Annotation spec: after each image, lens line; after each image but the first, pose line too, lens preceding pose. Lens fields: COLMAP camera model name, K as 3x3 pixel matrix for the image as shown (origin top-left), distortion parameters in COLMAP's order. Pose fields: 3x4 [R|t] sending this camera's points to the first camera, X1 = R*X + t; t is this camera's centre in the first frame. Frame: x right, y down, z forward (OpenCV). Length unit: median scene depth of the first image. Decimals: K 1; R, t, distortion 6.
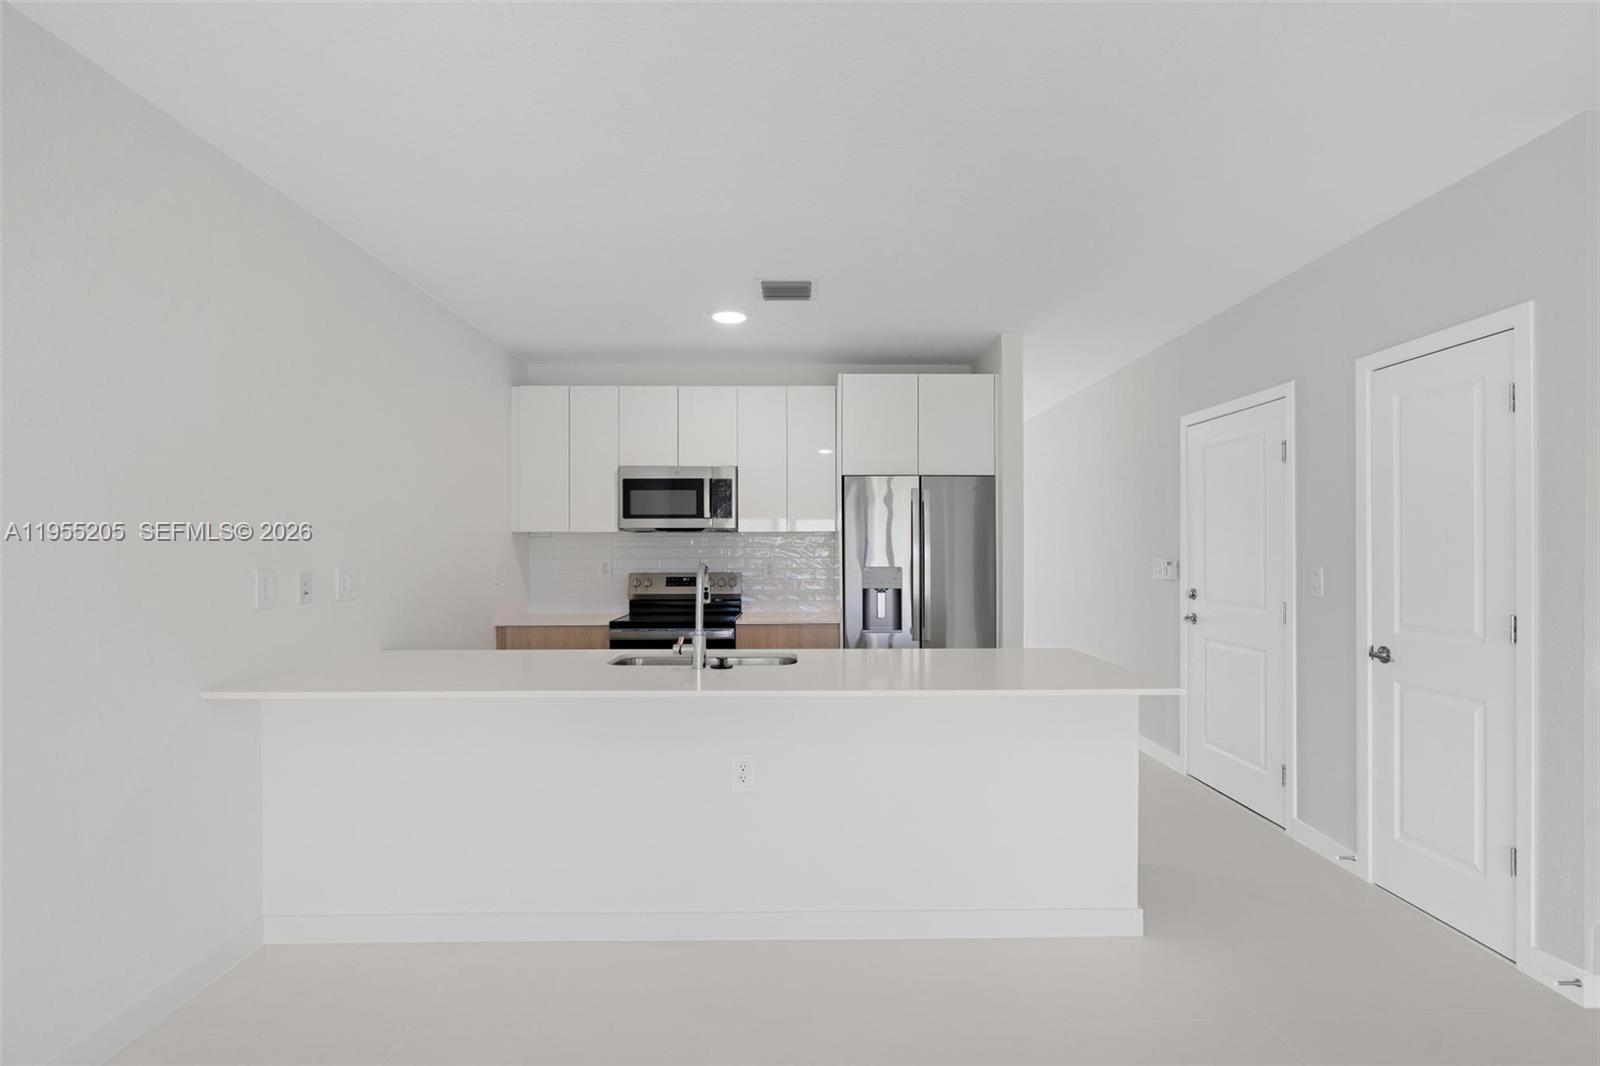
lens RADIAL K [[798.9, 0, 801.3], [0, 798.9, 551.4], [0, 0, 1]] dist [-0.001731, -0.000905]
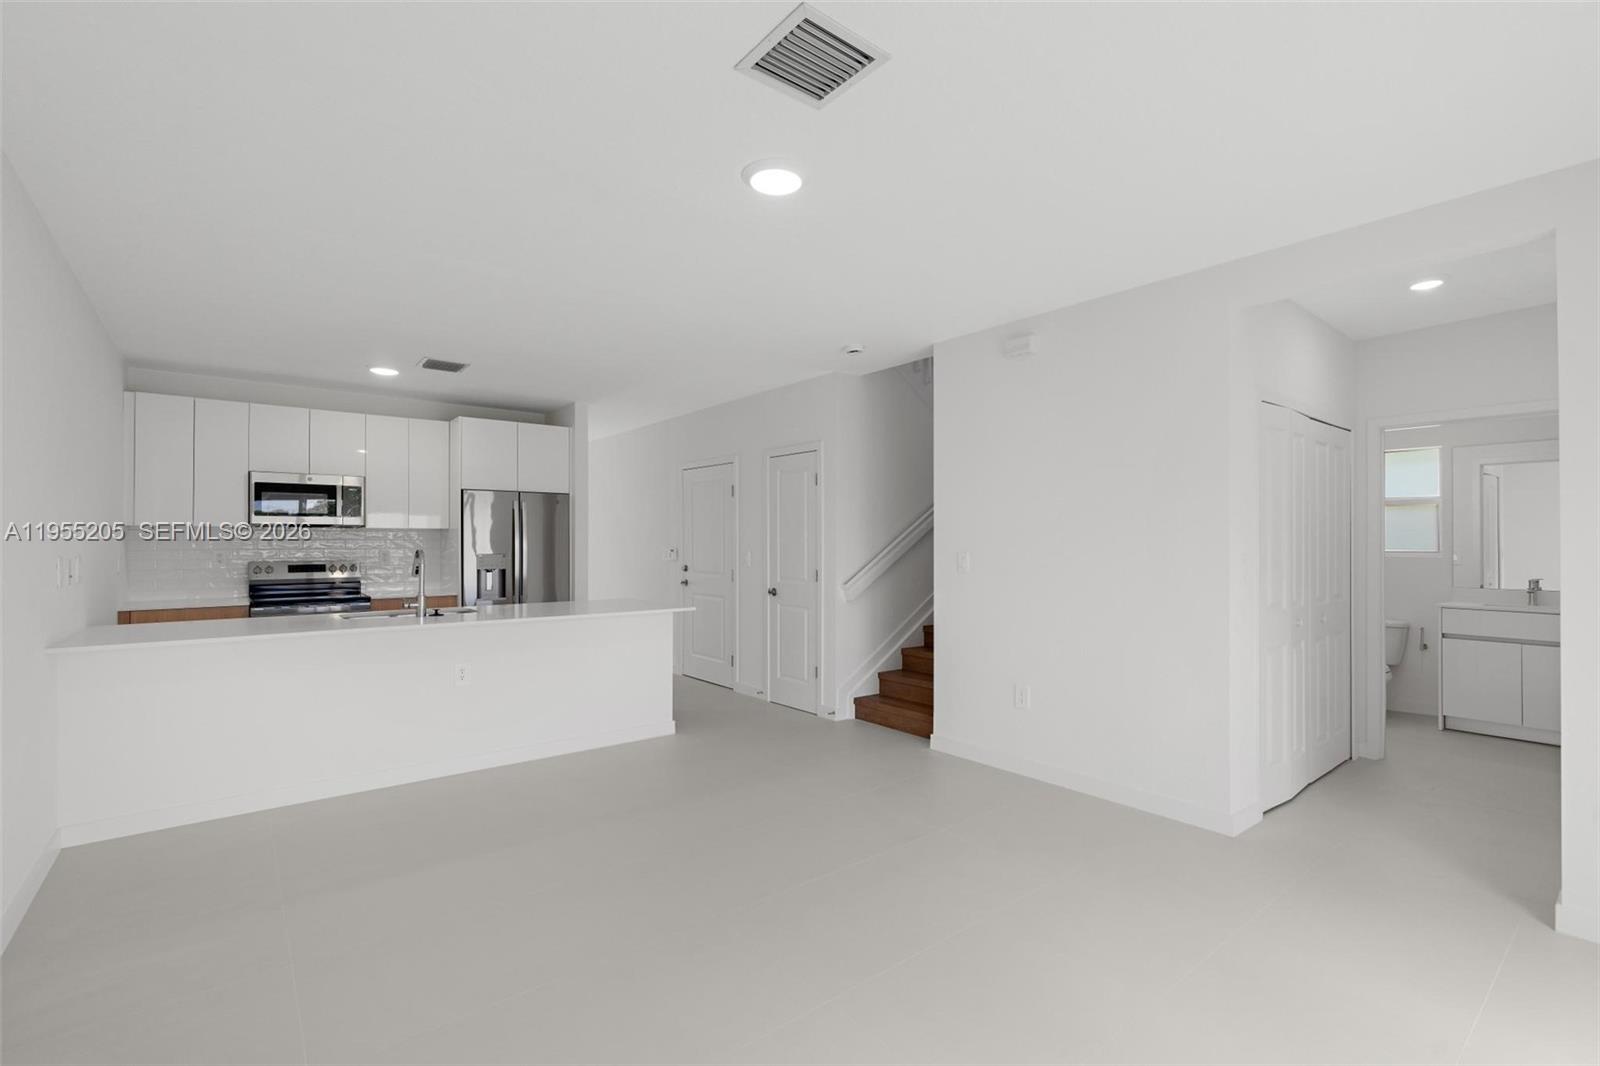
lens RADIAL K [[724.4, 0, 803.7], [0, 724.4, 535.7], [0, 0, 1]] dist [0.003556, 0.002043]
pose [[0.795330, 0.005908, 0.606148, -0.228853], [-0.000466, 0.999958, -0.009135, -0.001654], [-0.606177, 0.006982, 0.795299, -0.354016]]
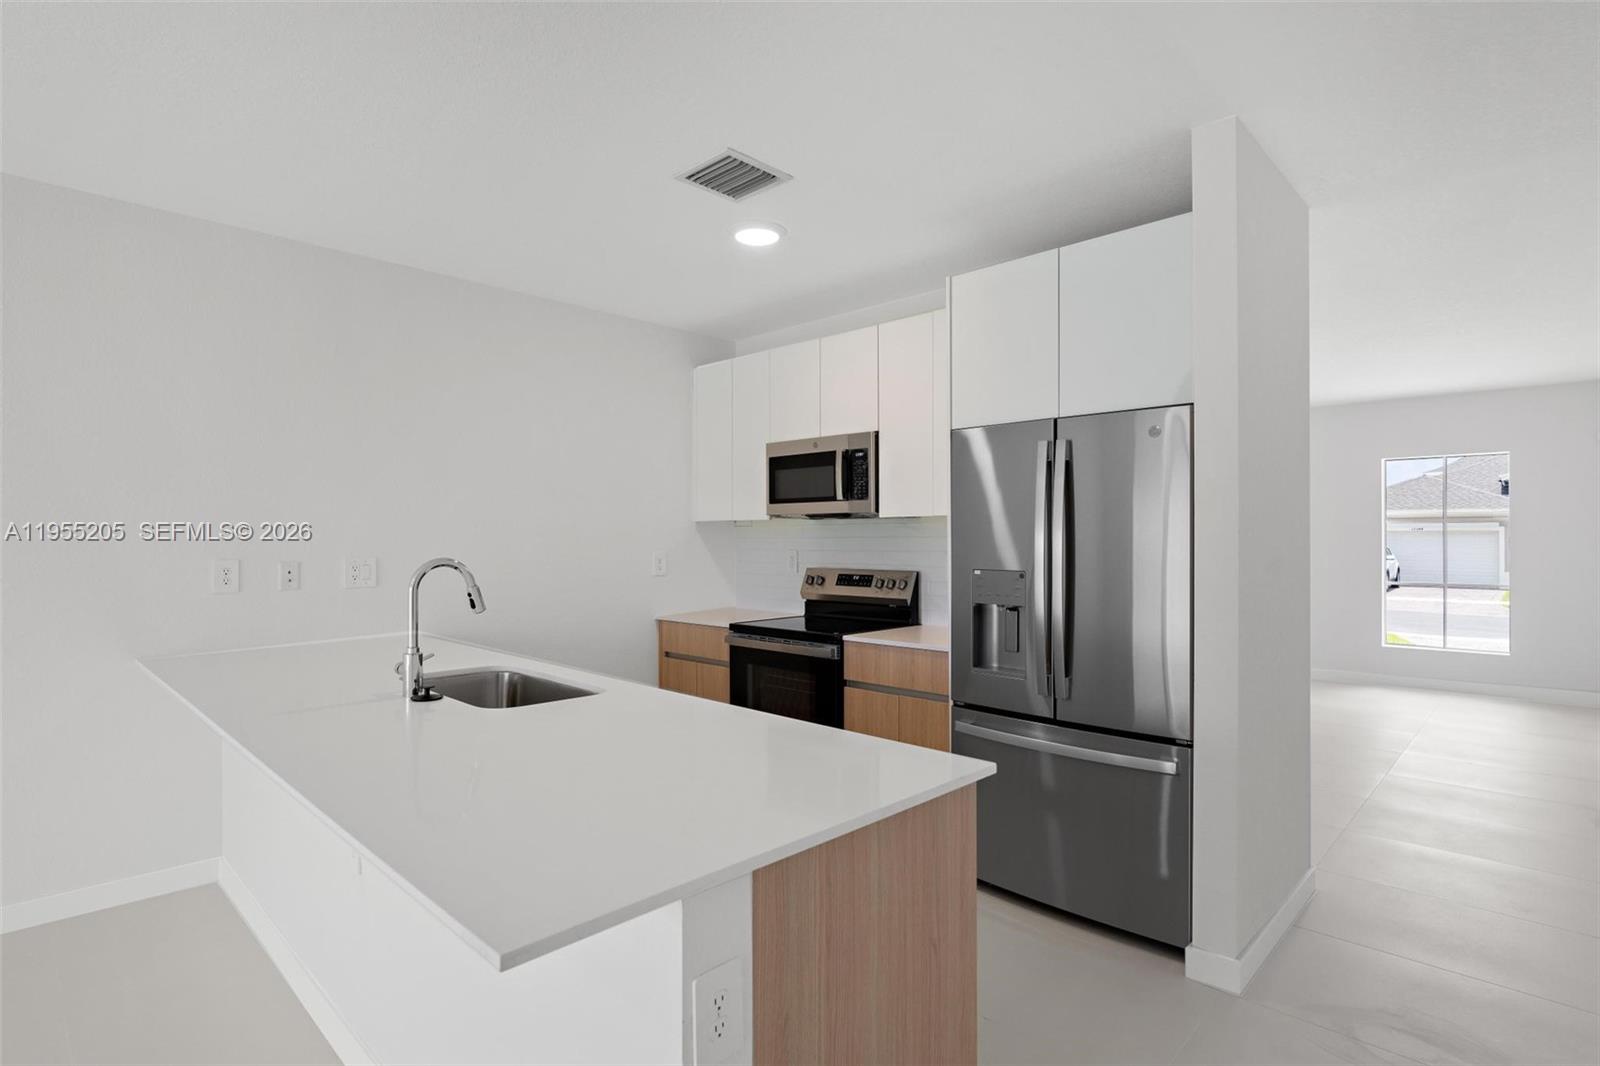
lens RADIAL K [[798.9, 0, 804.1], [0, 798.9, 533.8], [0, 0, 1]] dist [-0.001731, -0.000905]
pose [[0.718493, -0.002087, -0.695531, 0.401392], [-0.001479, 0.999989, -0.004528, -0.005671], [0.695532, 0.004282, 0.718482, 0.415294]]
